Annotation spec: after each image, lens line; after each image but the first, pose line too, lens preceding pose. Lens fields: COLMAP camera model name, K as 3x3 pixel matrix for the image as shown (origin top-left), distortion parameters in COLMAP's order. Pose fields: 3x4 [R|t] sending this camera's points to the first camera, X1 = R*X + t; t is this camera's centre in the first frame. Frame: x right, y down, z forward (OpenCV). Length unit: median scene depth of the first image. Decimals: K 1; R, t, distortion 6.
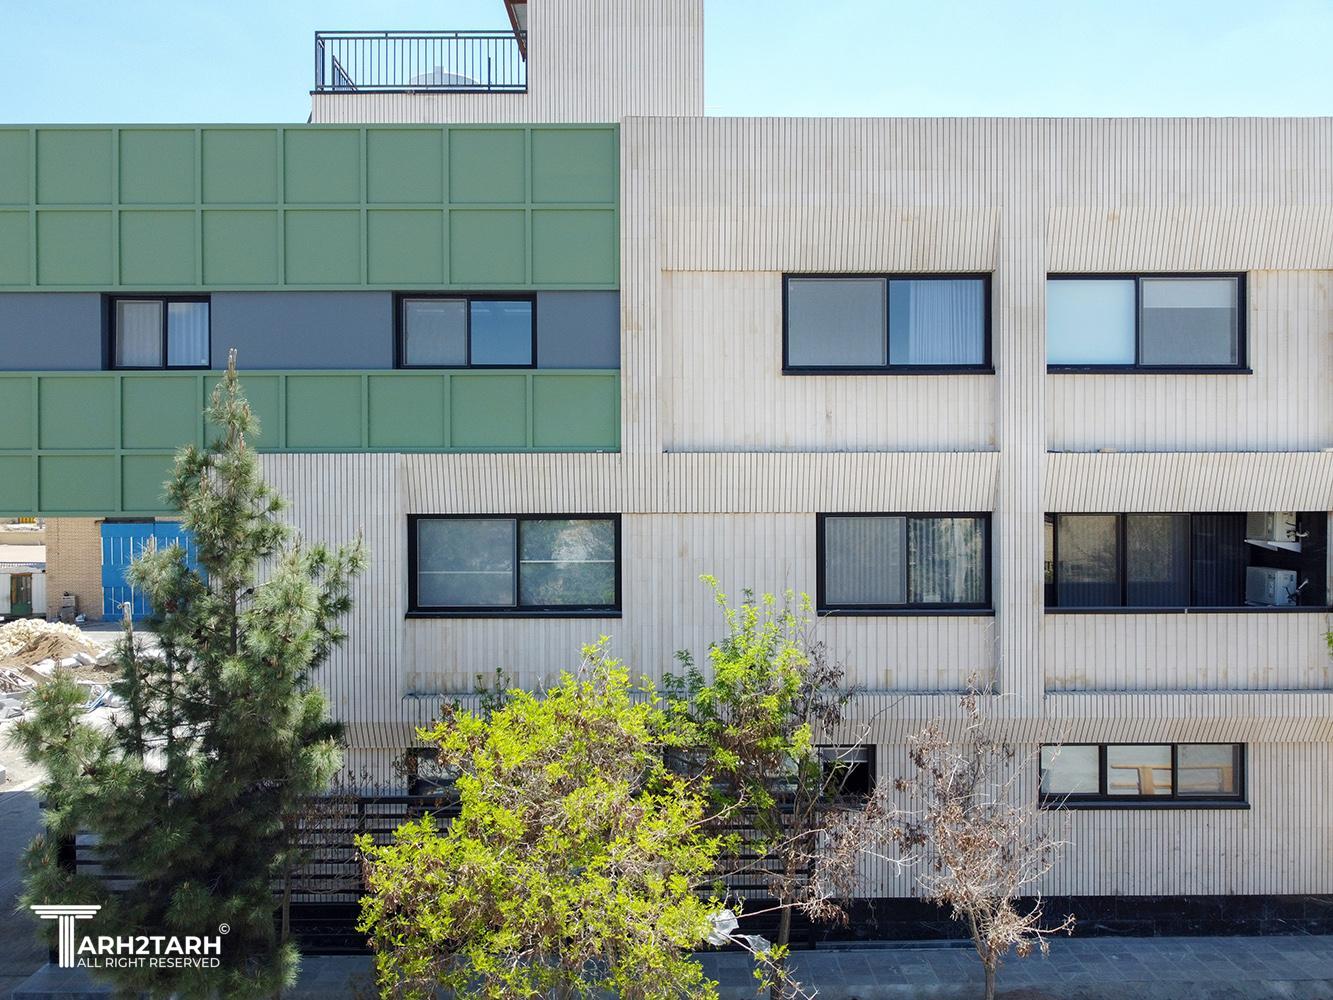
lens RADIAL K [[978.8, 0, 666.7], [0, 978.8, 468.0], [0, 0, 1]] dist [0.001388, -0.000719]
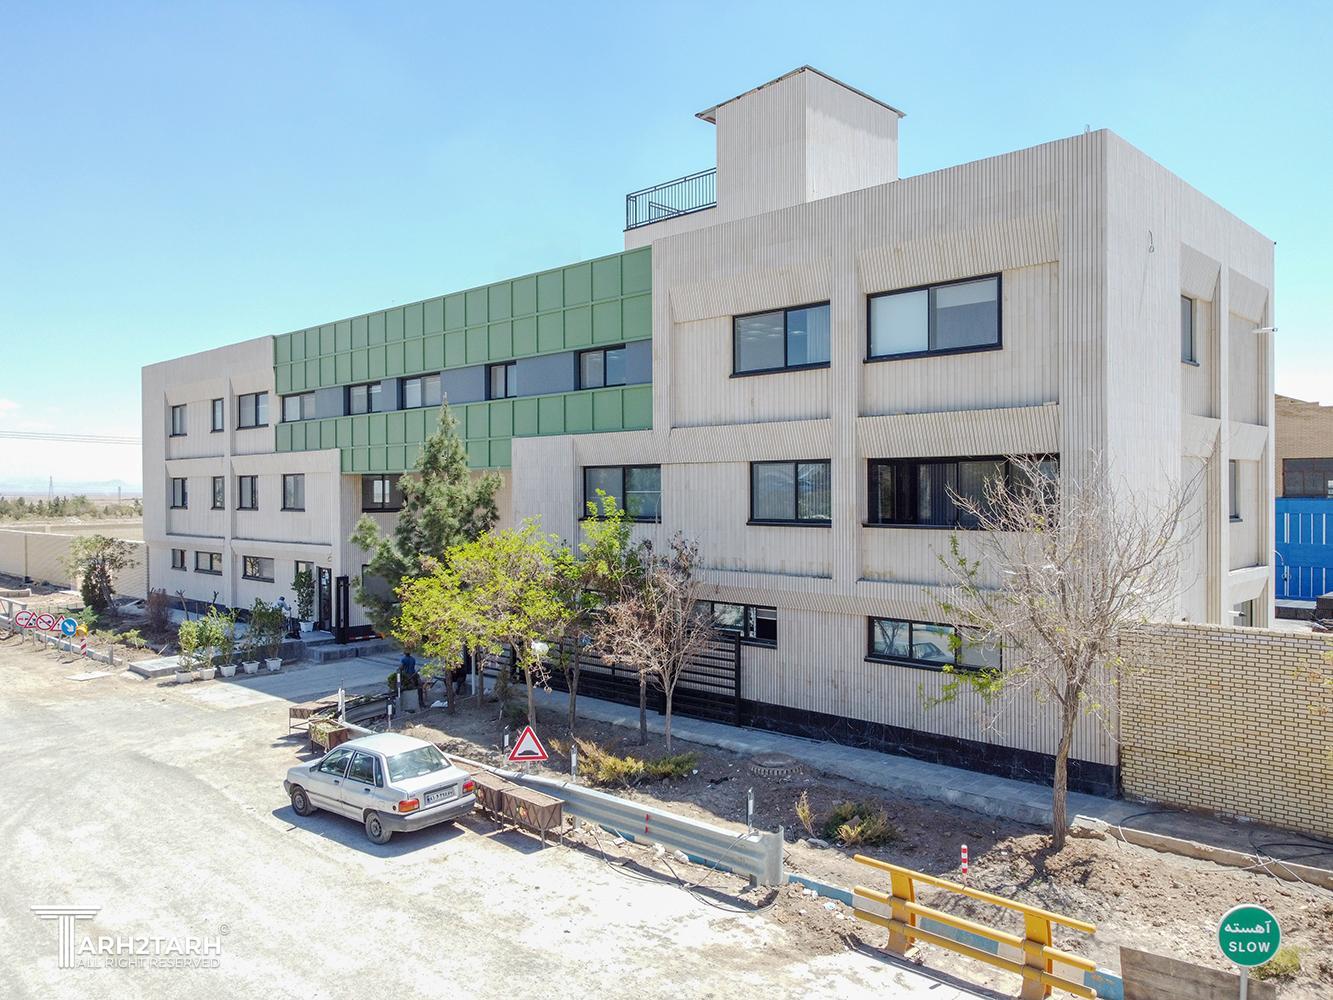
lens RADIAL K [[1016.6, 0, 666.5], [0, 1016.6, 500.0], [0, 0, 1]] dist [0.002271, -0.002693]
pose [[0.708662, 0.006596, -0.705517, 1.250075], [-0.000642, 0.999962, 0.008703, 0.094834], [0.705548, -0.005715, 0.708639, -0.287085]]
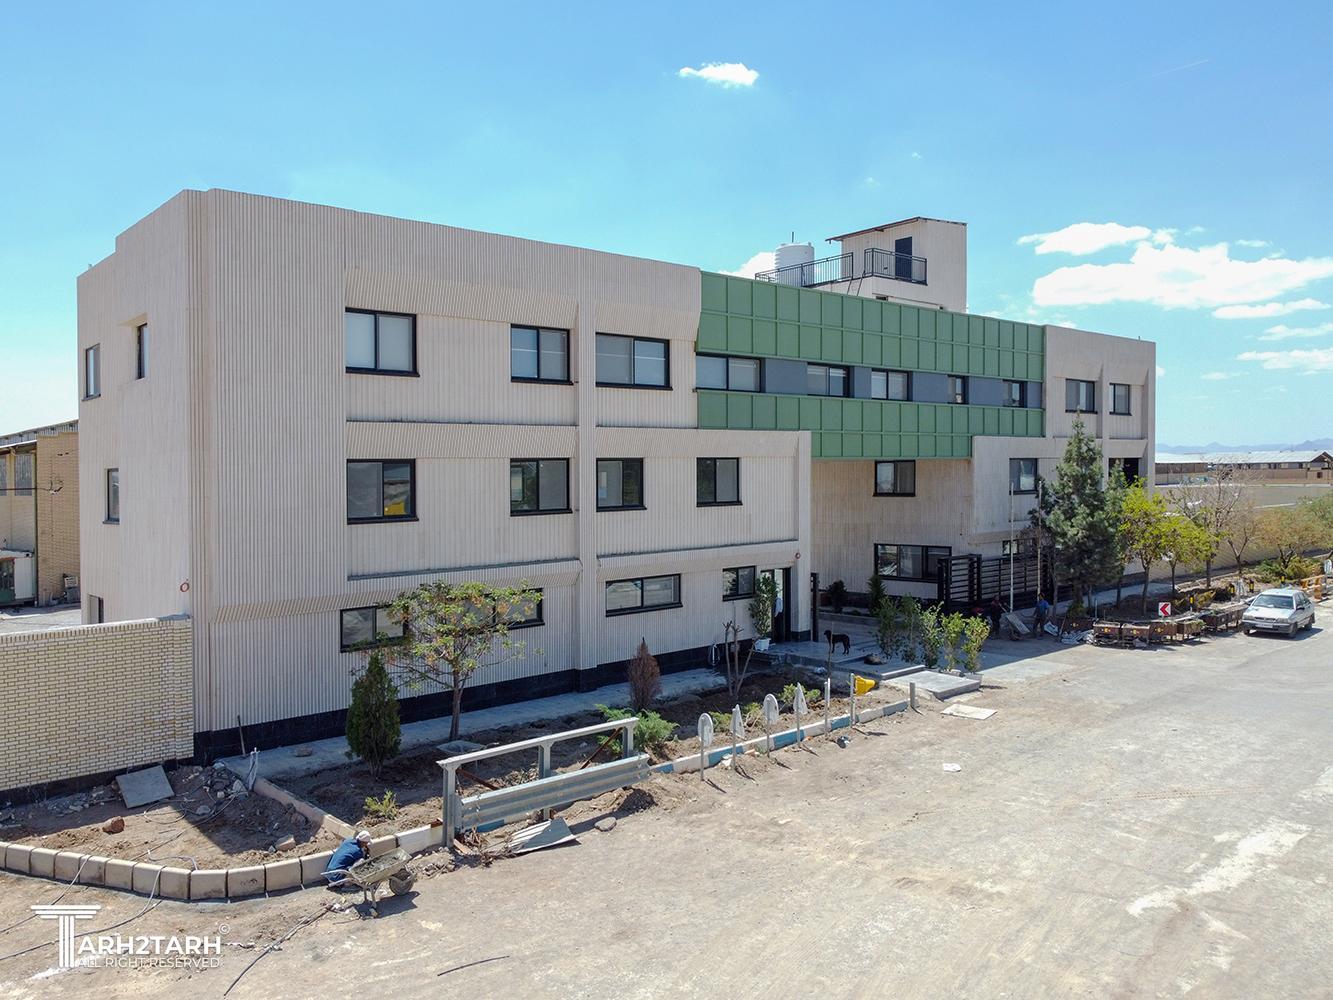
lens RADIAL K [[1043.4, 0, 605.3], [0, 1043.4, 502.1], [0, 0, 1]] dist [0.001650, 0.000596]
pose [[0.765823, -0.025141, 0.642560, -3.129372], [0.019058, 0.999684, 0.016400, 0.104306], [-0.642769, -0.000313, 0.766060, -0.593016]]
